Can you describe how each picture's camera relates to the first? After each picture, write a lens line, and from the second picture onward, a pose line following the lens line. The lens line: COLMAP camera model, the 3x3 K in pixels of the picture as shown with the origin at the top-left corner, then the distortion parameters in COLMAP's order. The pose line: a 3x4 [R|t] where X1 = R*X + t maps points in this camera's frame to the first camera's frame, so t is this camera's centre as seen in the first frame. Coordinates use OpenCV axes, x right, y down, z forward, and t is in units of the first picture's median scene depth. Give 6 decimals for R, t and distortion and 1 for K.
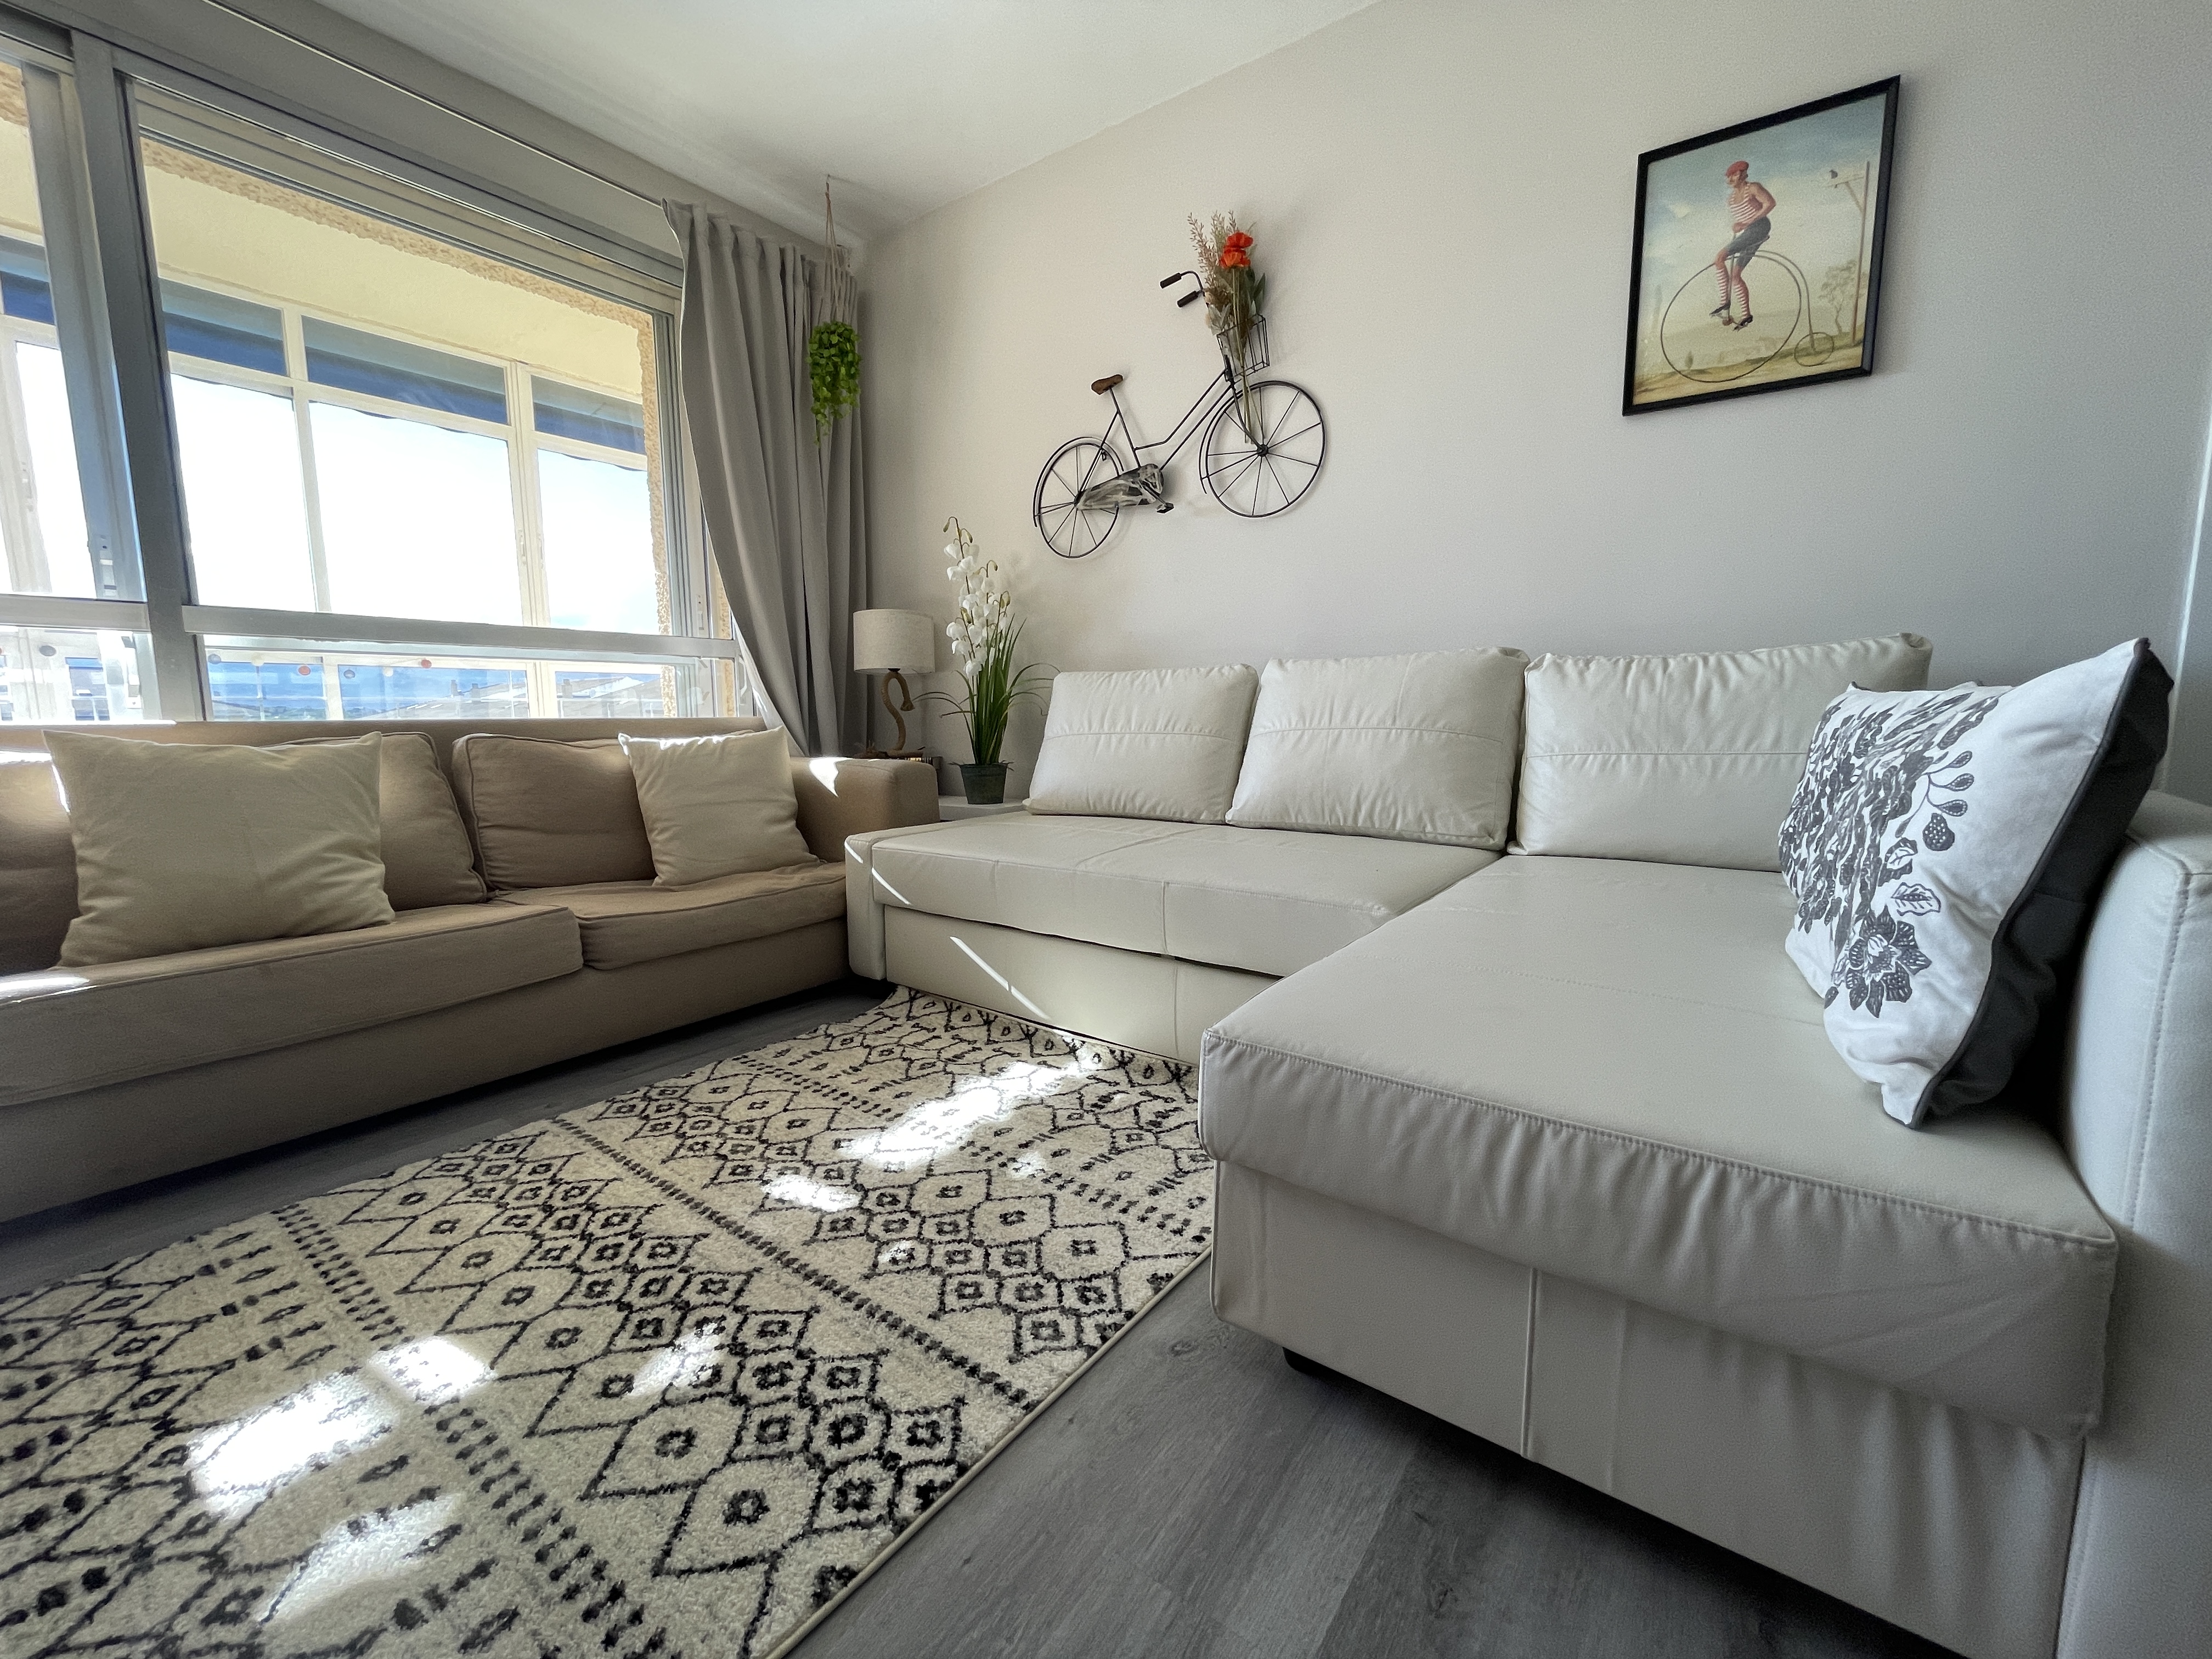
lens RADIAL K [[901.3, 0, 1126.7], [0, 901.3, 830.0], [0, 0, 1]] dist [0.000192, 0.000096]
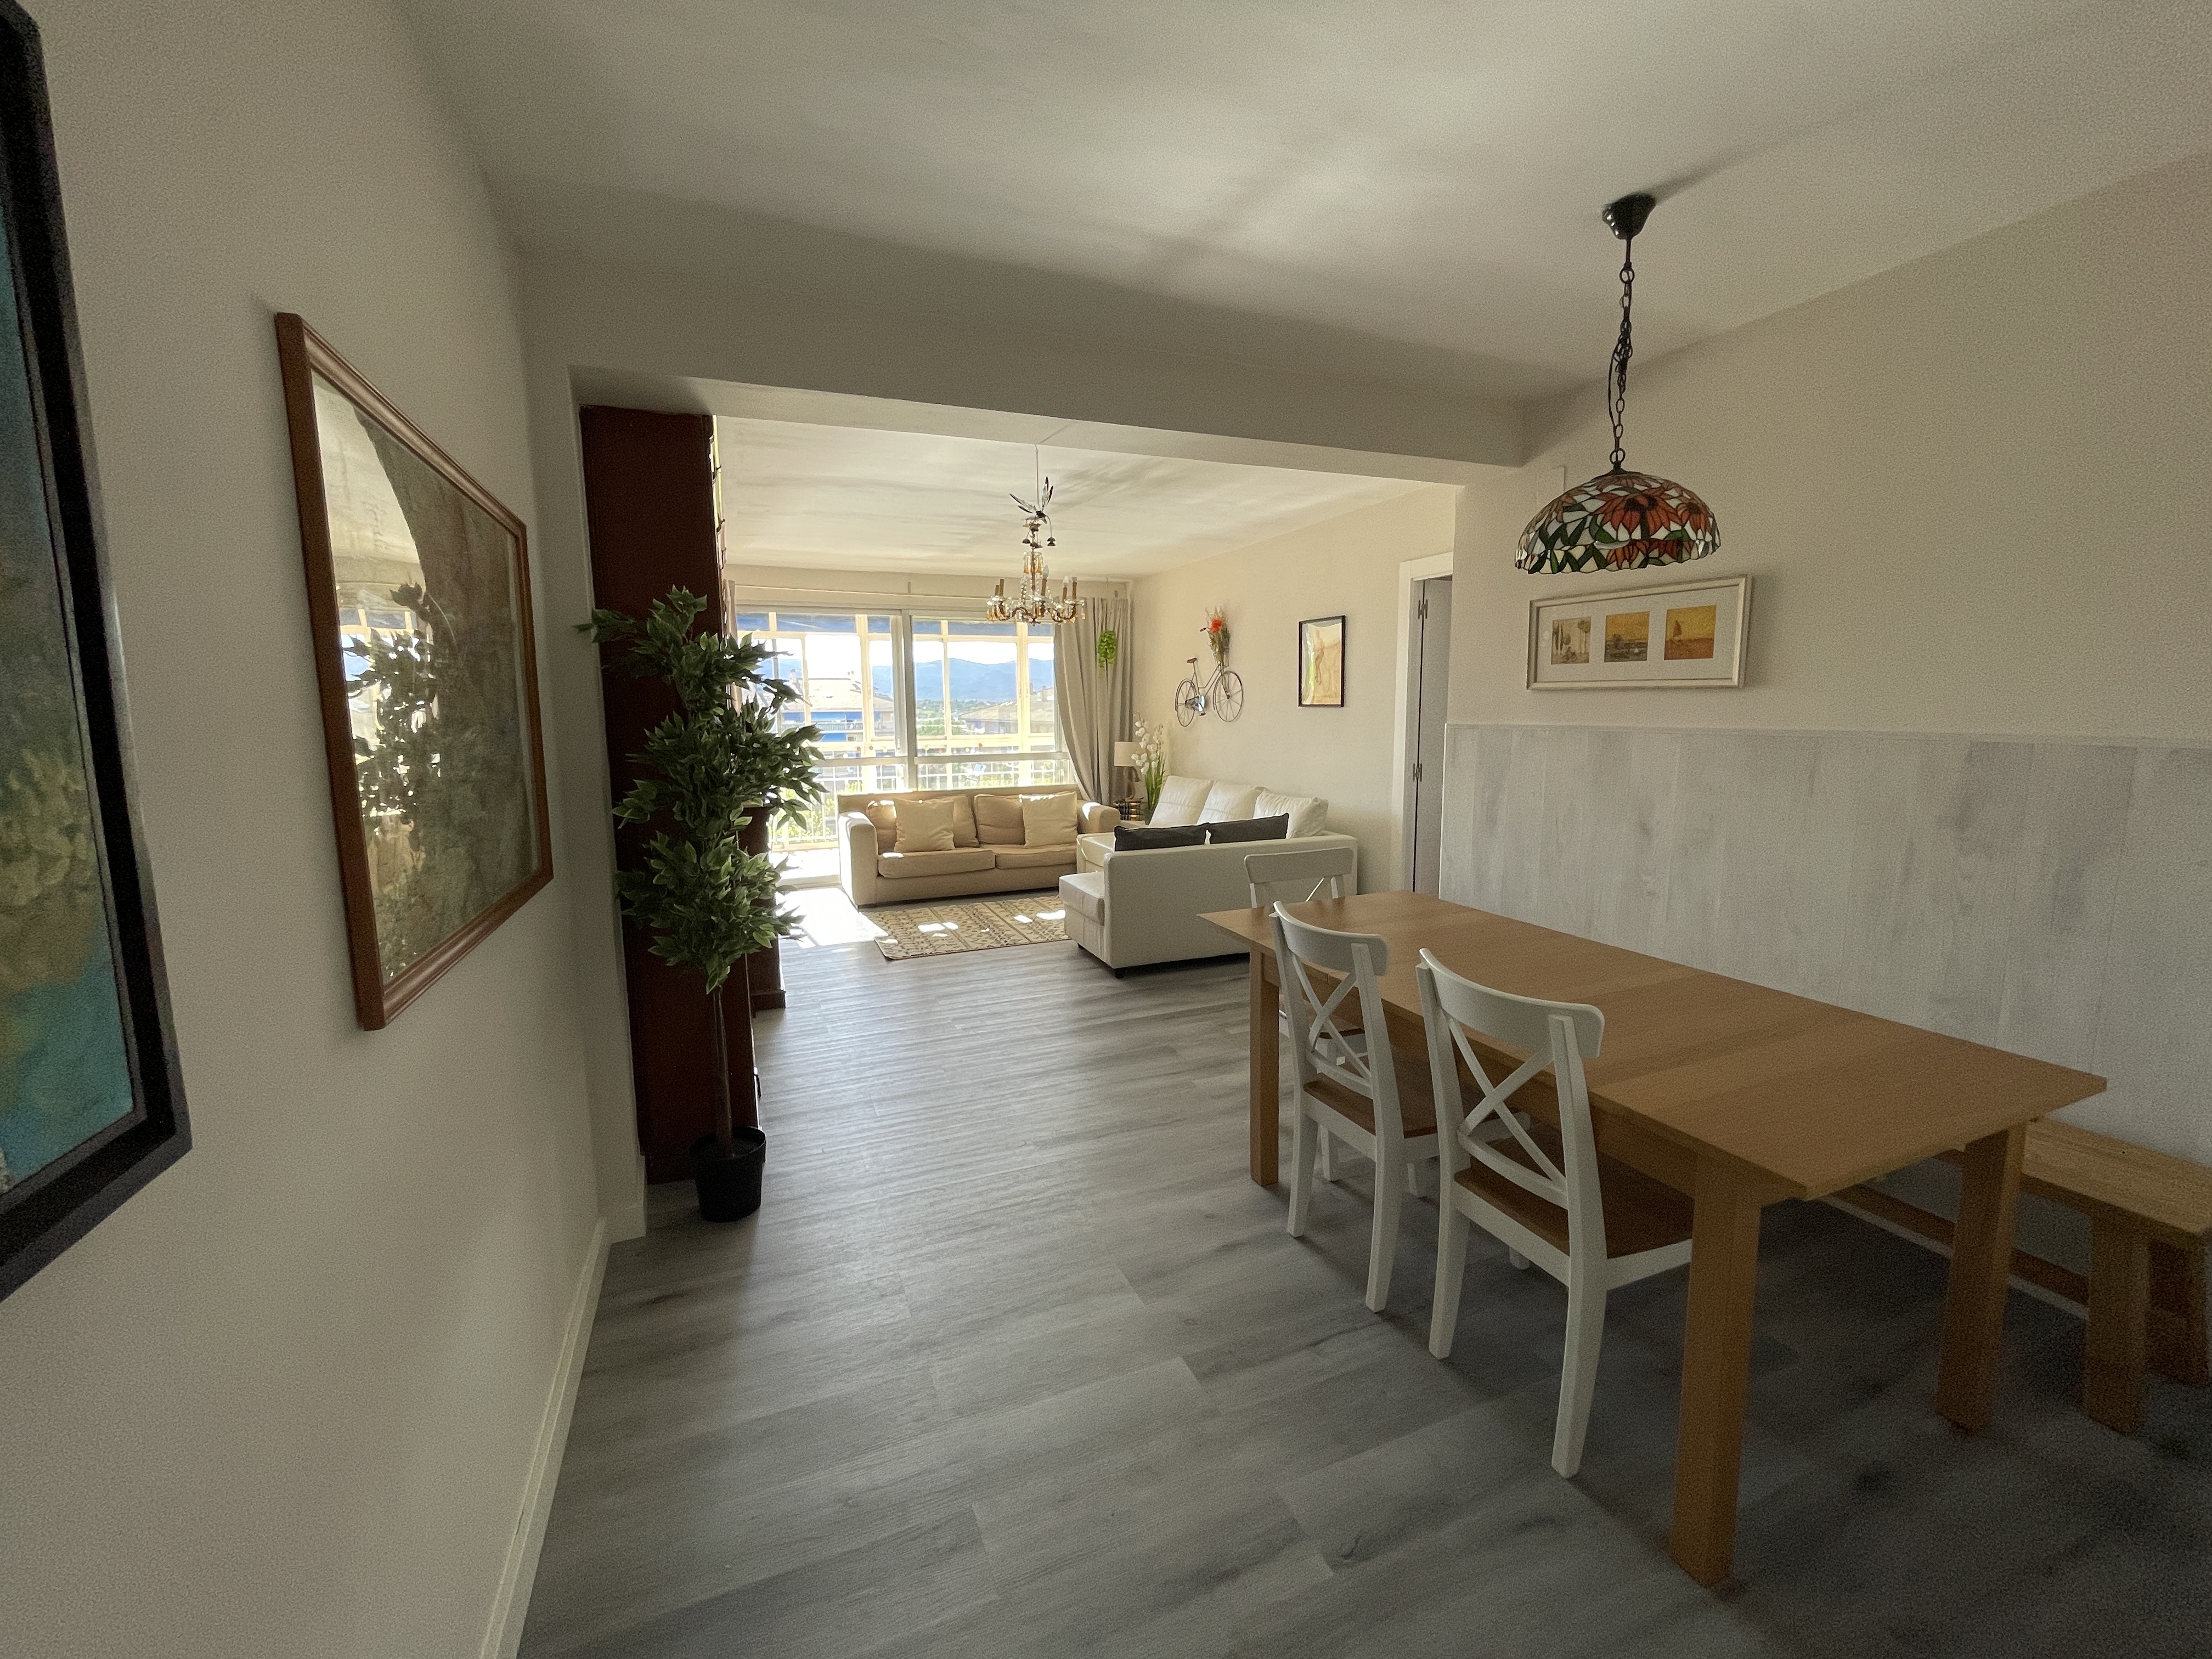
lens RADIAL K [[901.3, 0, 1105.0], [0, 901.3, 825.4], [0, 0, 1]] dist [0.000192, 0.000096]
pose [[0.853608, 0.066161, -0.516697, 1.216532], [-0.068028, 0.997565, 0.015350, -0.071844], [0.516455, 0.022047, 0.856031, -1.387631]]
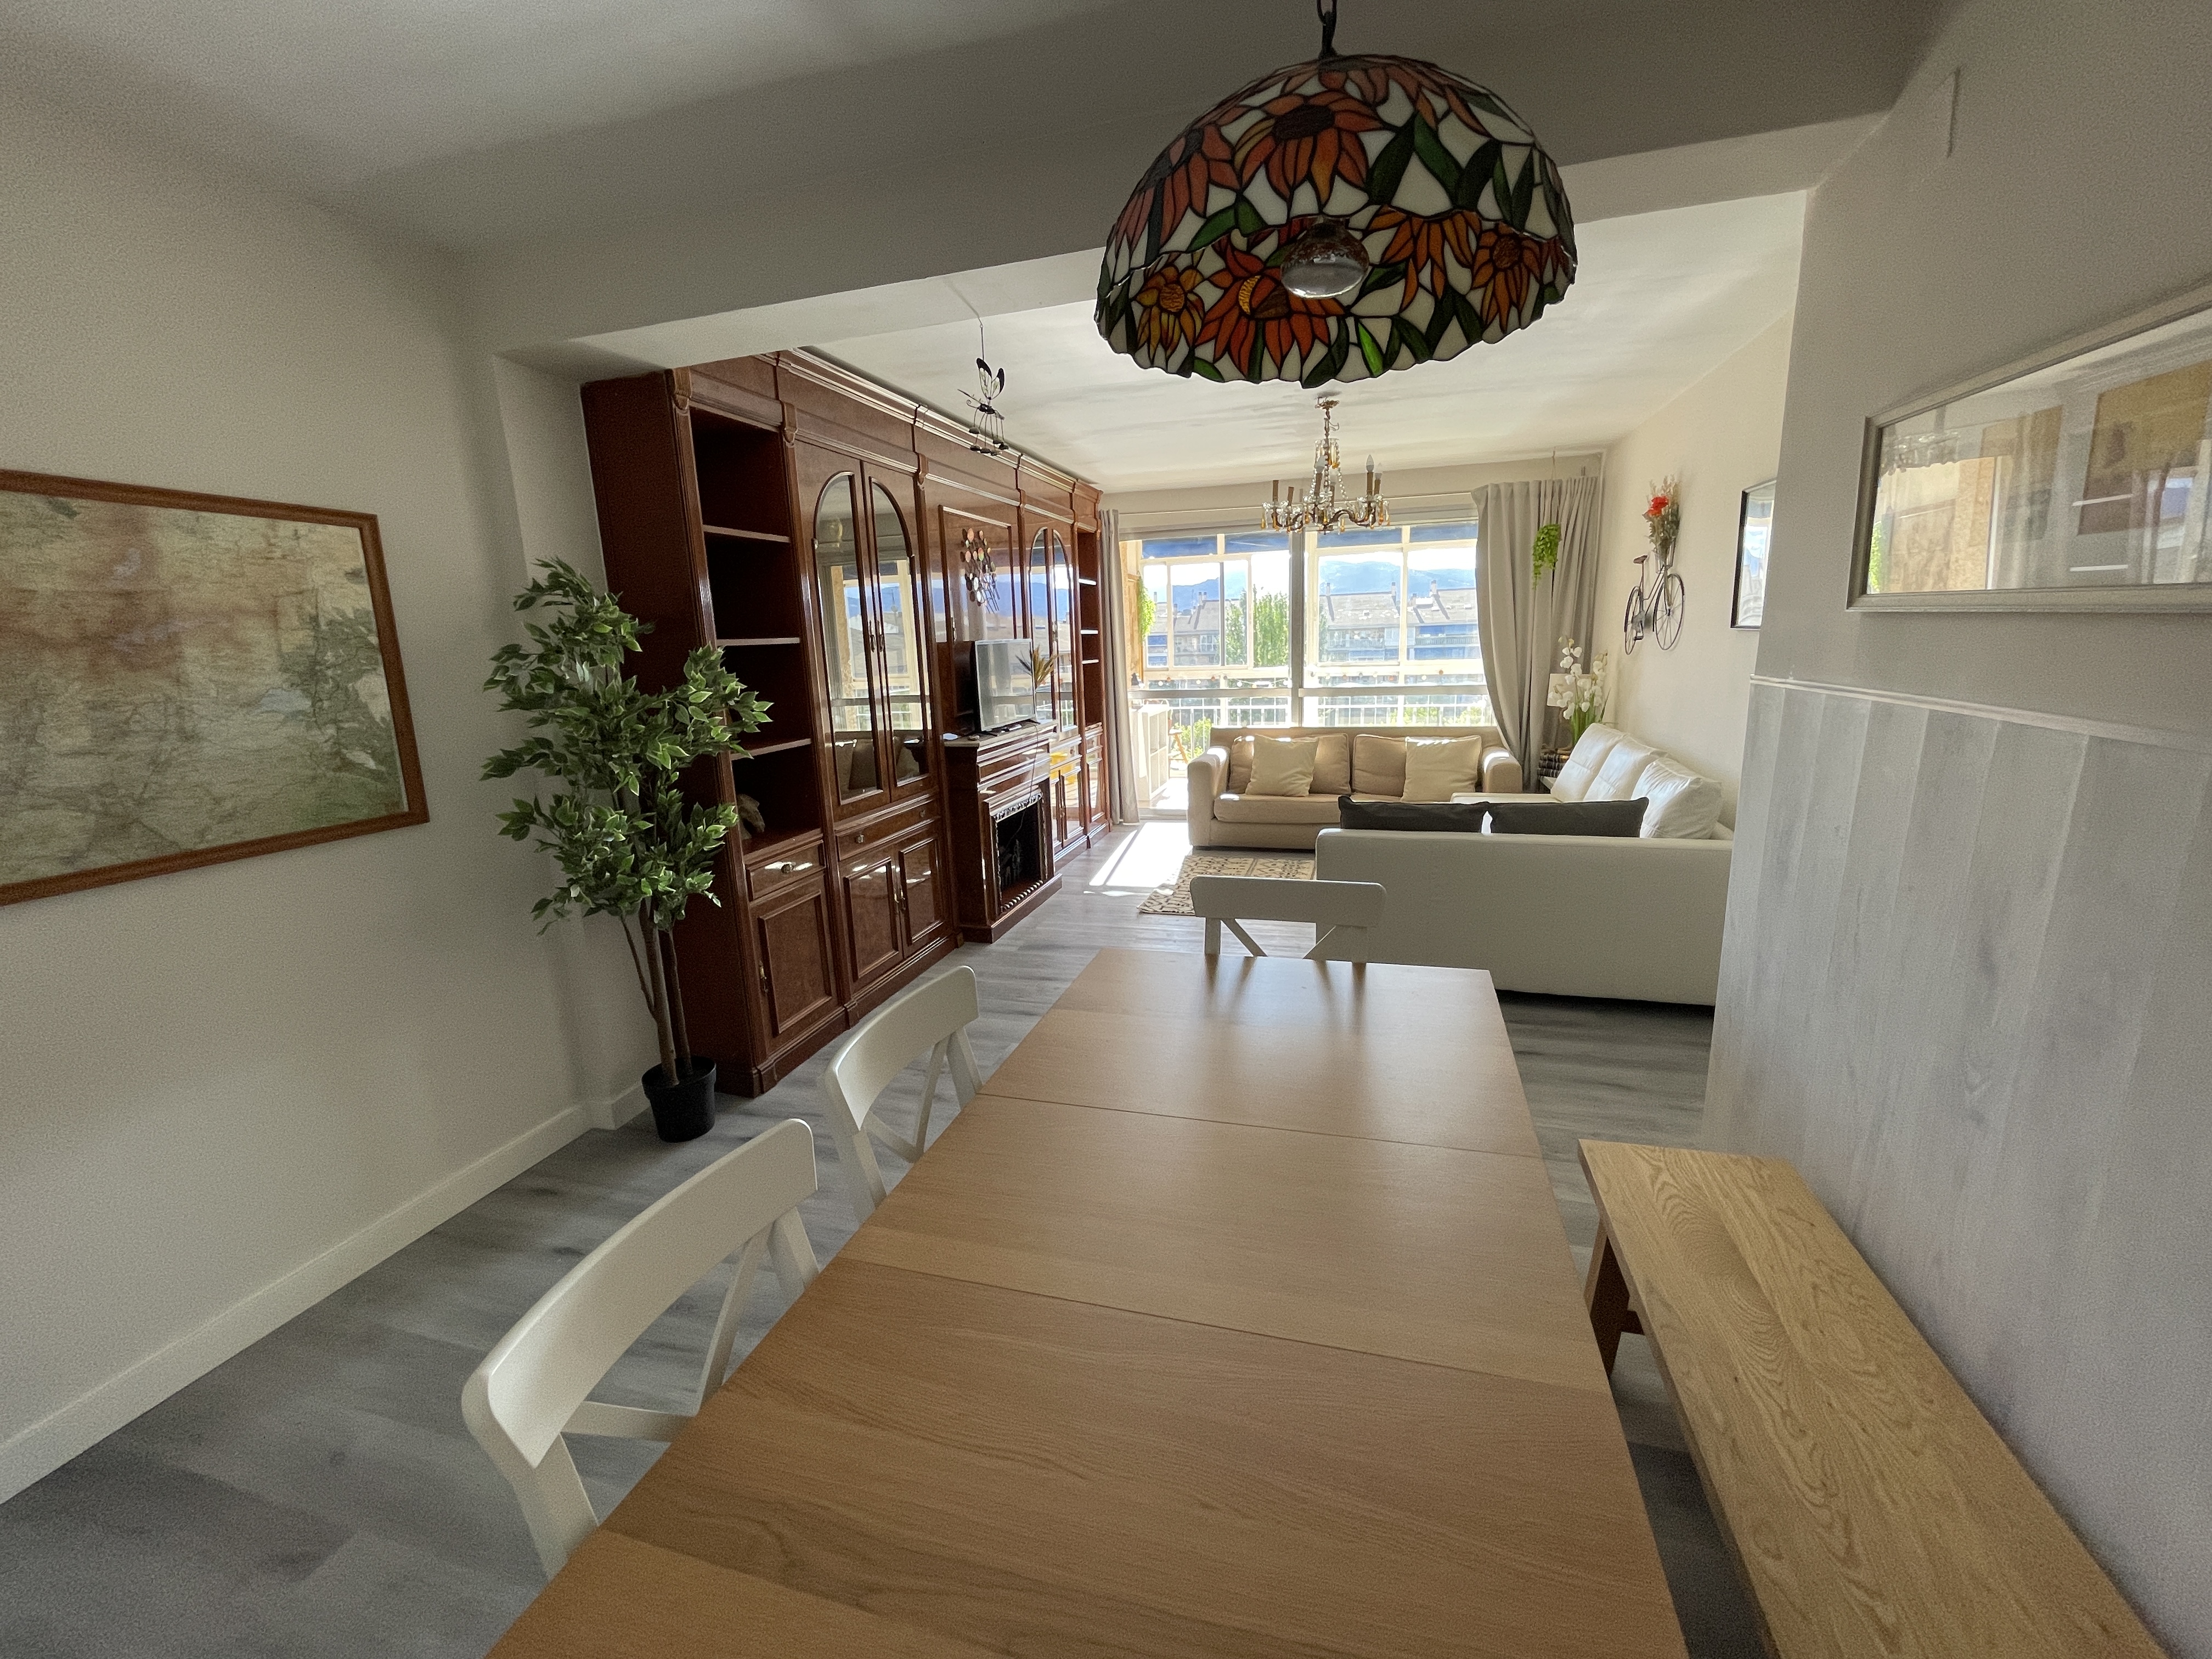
lens RADIAL K [[901.3, 0, 1104.7], [0, 901.3, 817.3], [0, 0, 1]] dist [0.000192, 0.000096]
pose [[0.329562, 0.184356, -0.925960, 1.491993], [-0.100241, 0.982040, 0.159844, -0.204865], [0.938798, 0.040140, 0.342123, -0.600841]]
